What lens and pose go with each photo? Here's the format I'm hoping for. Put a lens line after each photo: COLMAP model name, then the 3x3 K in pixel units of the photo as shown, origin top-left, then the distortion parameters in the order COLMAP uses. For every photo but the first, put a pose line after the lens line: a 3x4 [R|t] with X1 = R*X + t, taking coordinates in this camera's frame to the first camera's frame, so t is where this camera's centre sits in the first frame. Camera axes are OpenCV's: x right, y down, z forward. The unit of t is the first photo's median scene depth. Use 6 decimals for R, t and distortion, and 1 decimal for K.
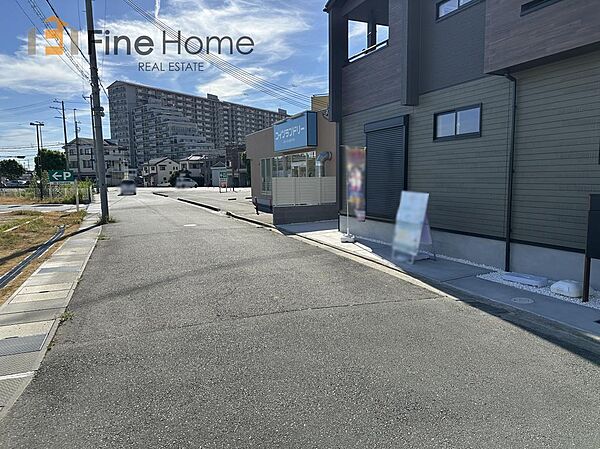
lens RADIAL K [[420.2, 0, 299.8], [0, 420.2, 230.1], [0, 0, 1]] dist [0.010694, -0.013084]
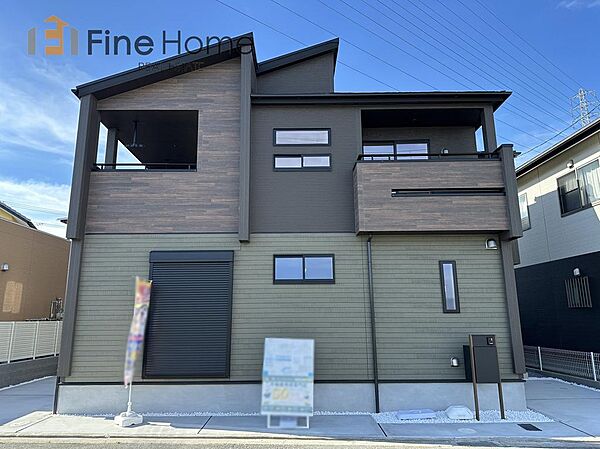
lens RADIAL K [[420.2, 0, 297.1], [0, 420.2, 225.9], [0, 0, 1]] dist [0.010694, -0.013084]
pose [[0.390419, 0.210024, 0.896361, -0.587742], [0.115828, 0.954689, -0.274141, -0.077598], [-0.913322, 0.210854, 0.348402, 0.663484]]
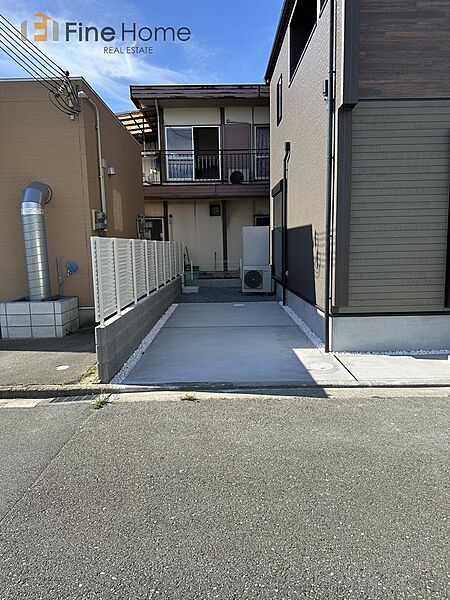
lens RADIAL K [[420.2, 0, 225.0], [0, 420.2, 295.3], [0, 0, 1]] dist [0.010694, -0.013084]
pose [[0.372929, -0.109136, 0.921419, -0.588830], [0.133972, 0.988986, 0.062916, -0.161301], [-0.918137, 0.099981, 0.383443, 1.437429]]
